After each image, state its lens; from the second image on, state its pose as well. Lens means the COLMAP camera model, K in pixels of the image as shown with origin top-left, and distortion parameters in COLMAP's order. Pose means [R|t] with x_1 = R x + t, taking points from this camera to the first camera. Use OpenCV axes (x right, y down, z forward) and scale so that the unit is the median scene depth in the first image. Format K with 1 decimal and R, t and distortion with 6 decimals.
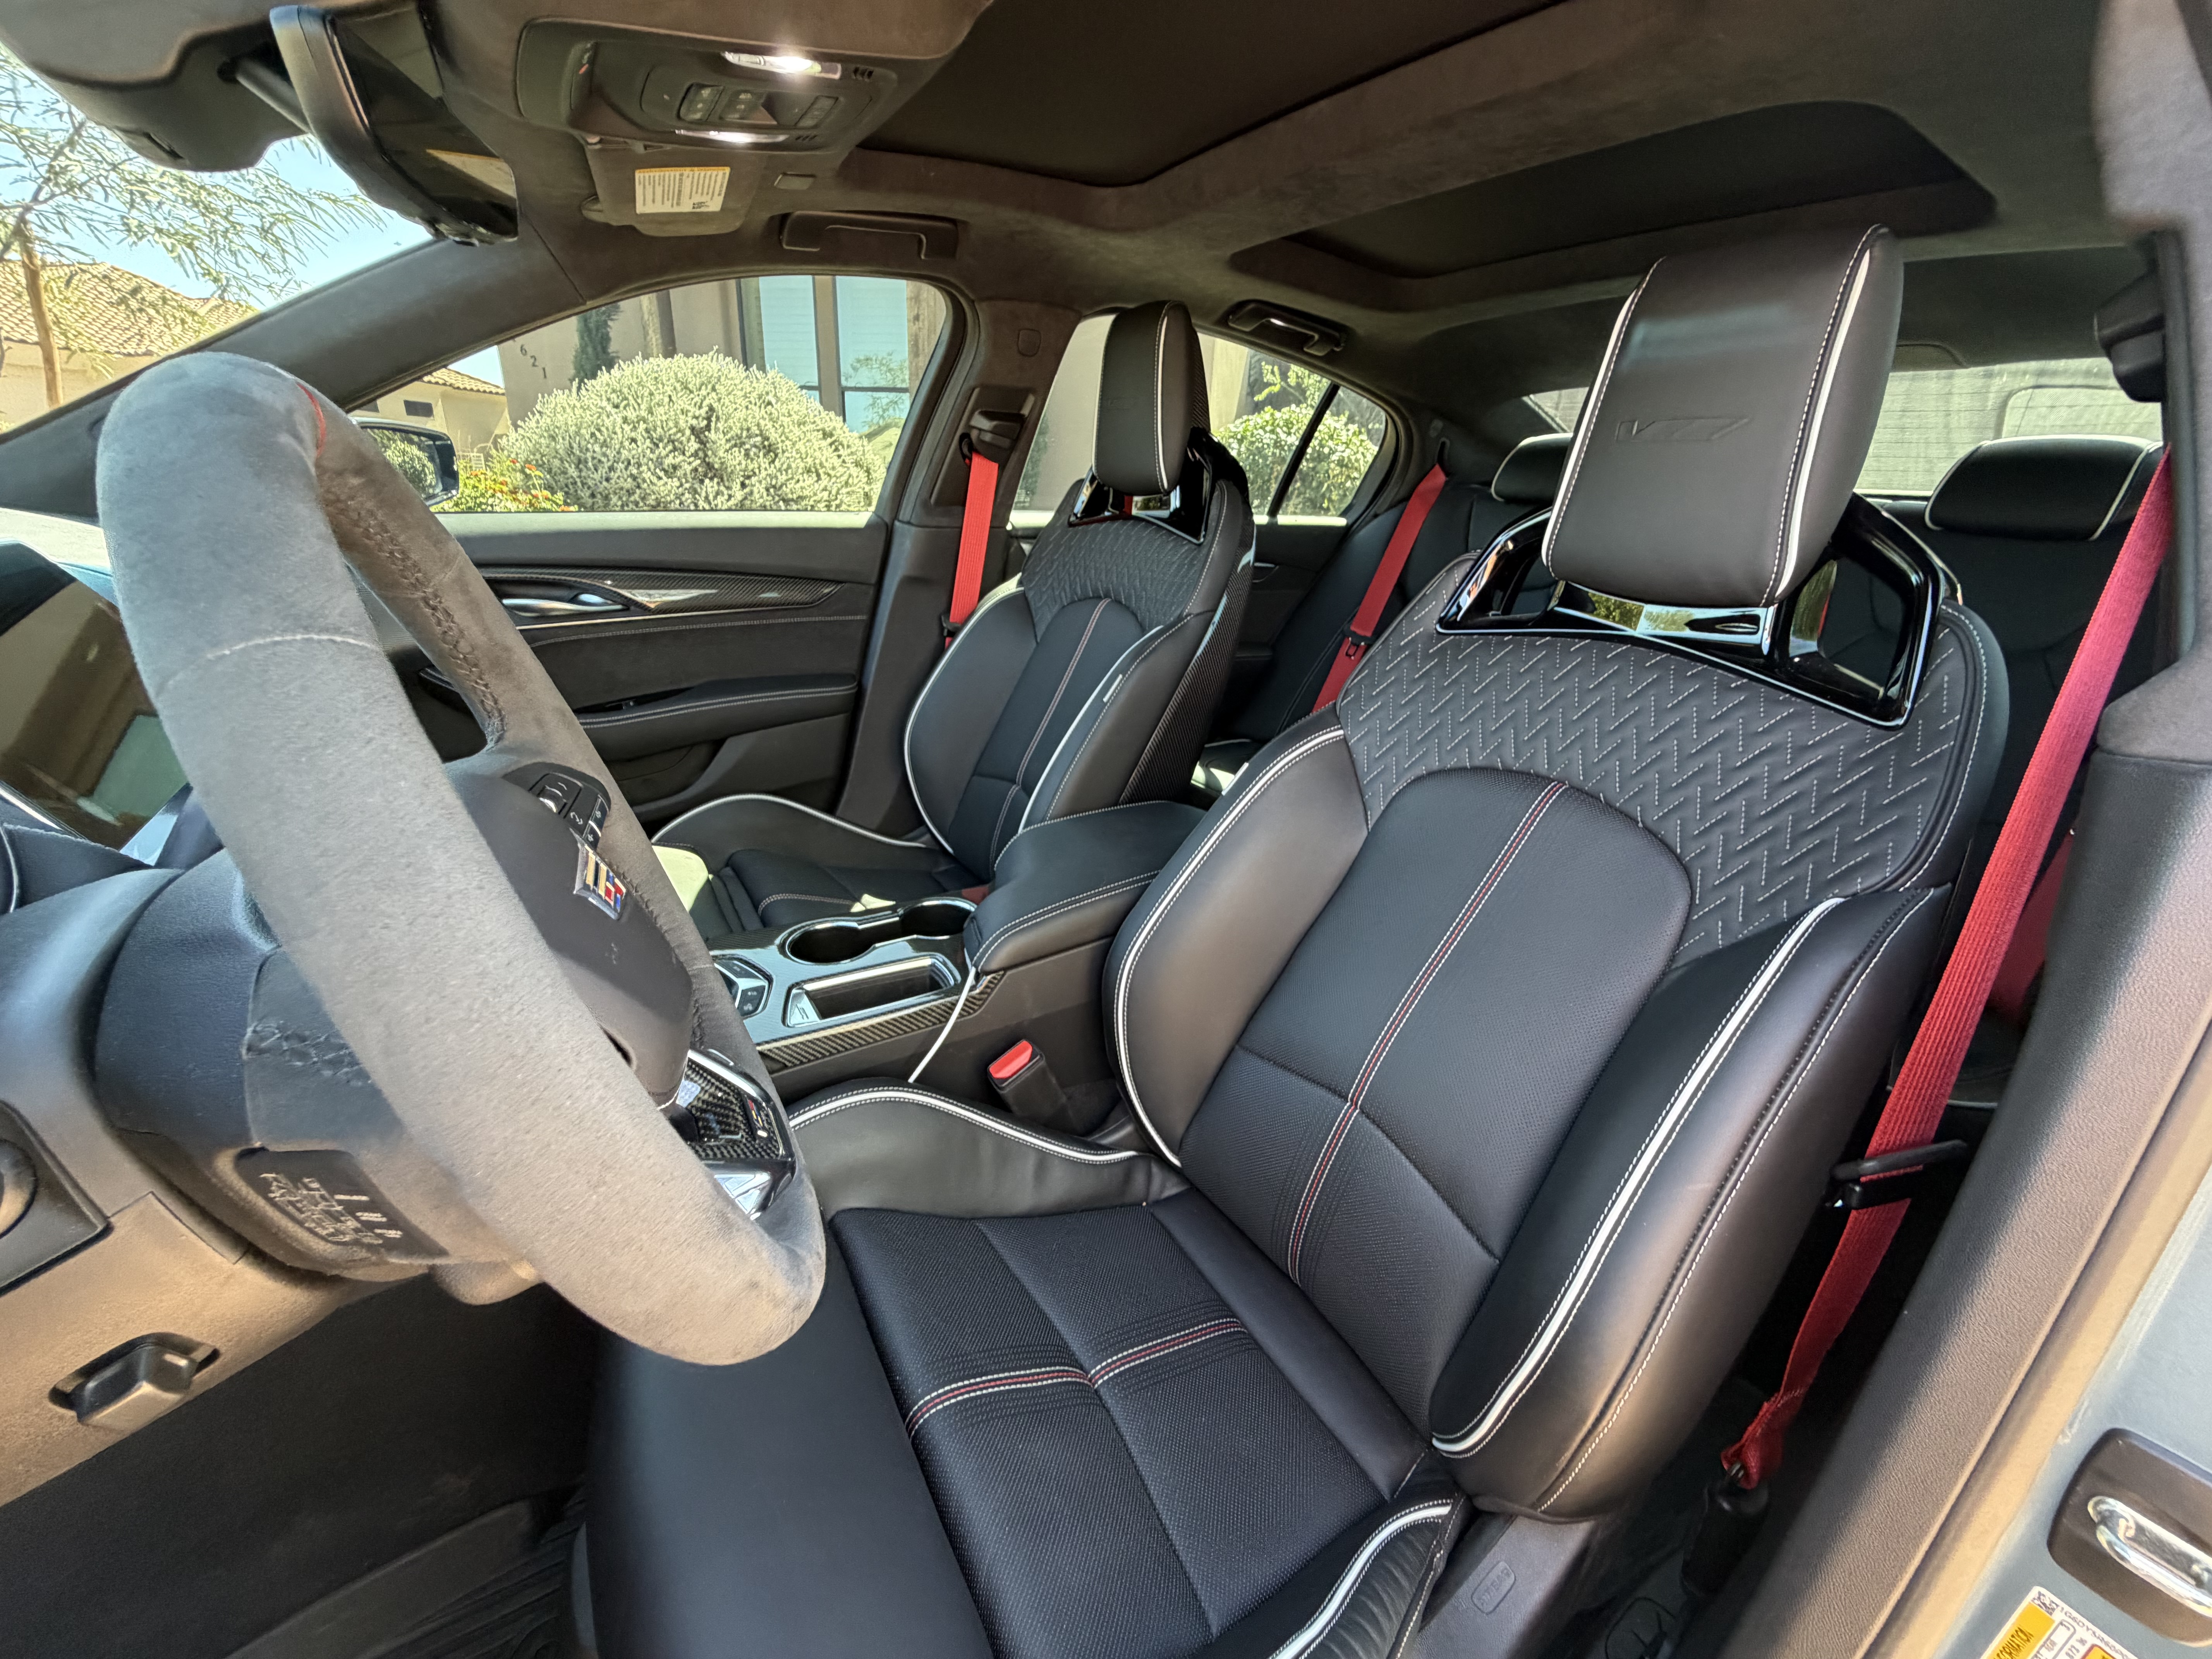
lens RADIAL K [[886.9, 0, 1110.7], [0, 886.9, 830.6], [0, 0, 1]] dist [0.002723, 0.000504]
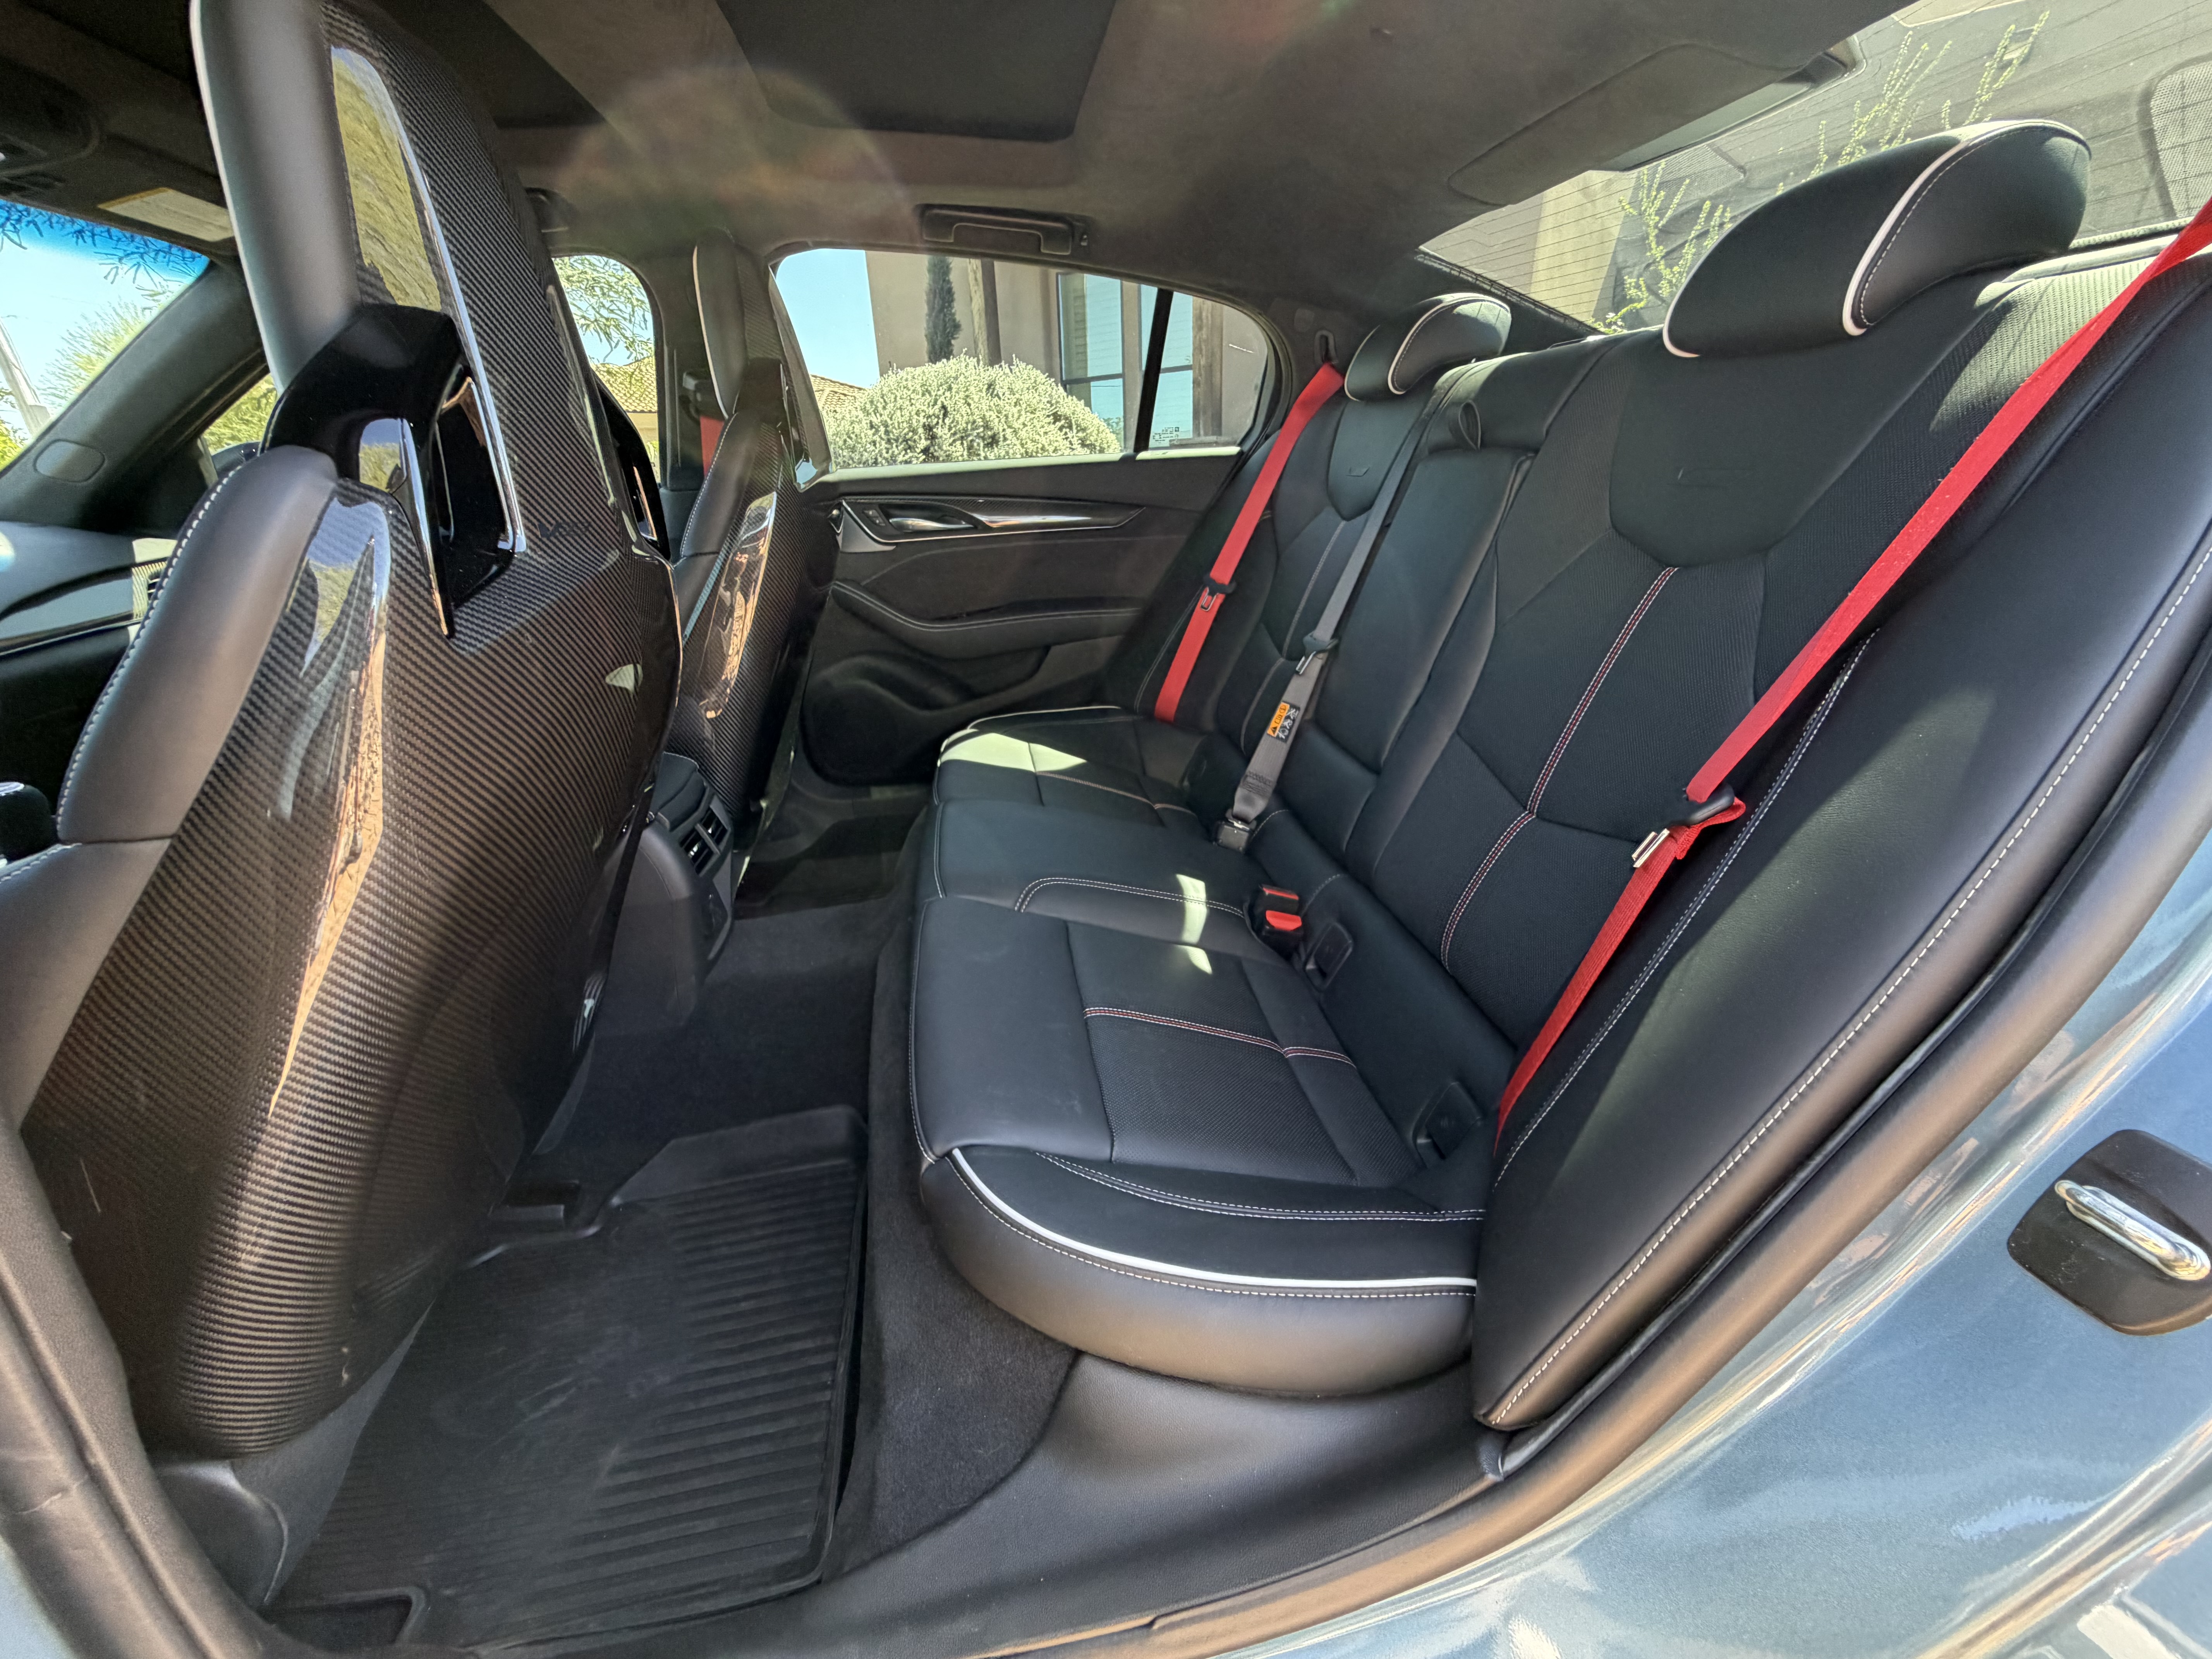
lens RADIAL K [[886.9, 0, 1099.8], [0, 886.9, 831.9], [0, 0, 1]] dist [0.002723, 0.000504]
pose [[0.911600, 0.075575, -0.404071, 0.758569], [-0.066756, 0.997124, 0.035891, -0.004430], [0.405621, -0.005744, 0.914023, 0.243457]]
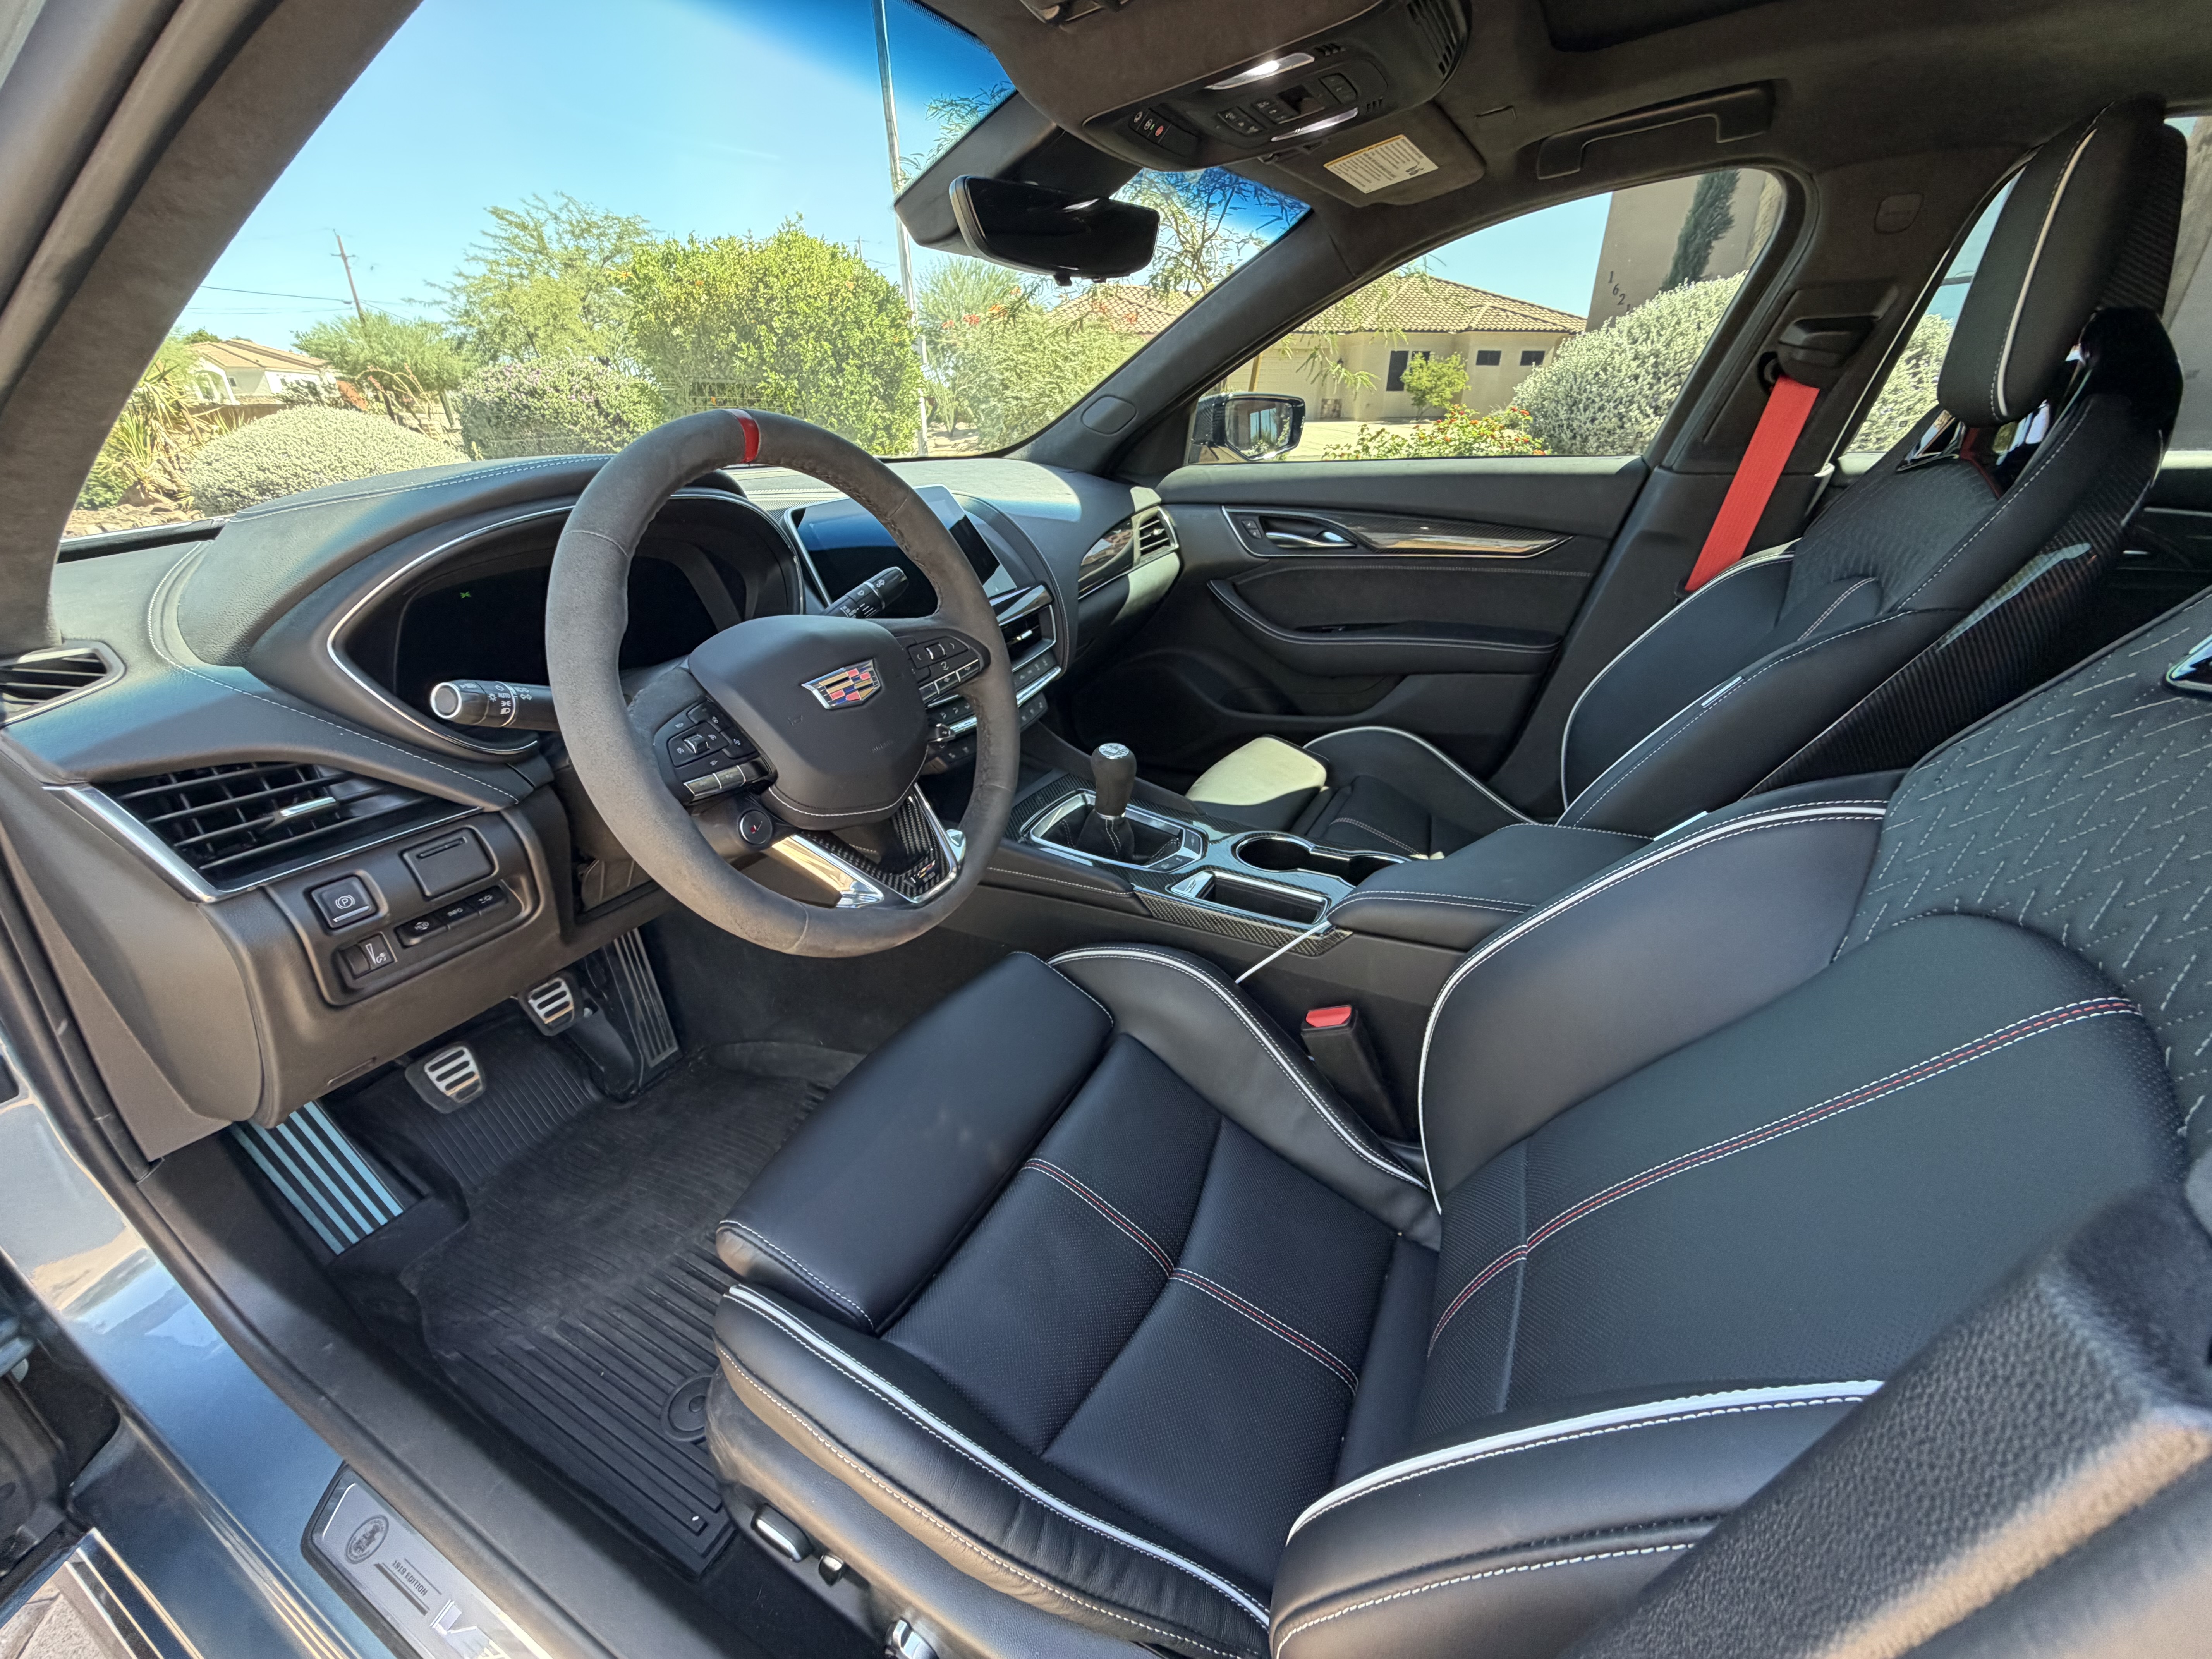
lens RADIAL K [[886.9, 0, 1102.3], [0, 886.9, 832.5], [0, 0, 1]] dist [0.002723, 0.000504]
pose [[0.517429, 0.322775, -0.792518, 0.291740], [-0.274224, 0.939837, 0.203736, -0.043608], [0.810598, 0.111908, 0.574811, 0.108504]]
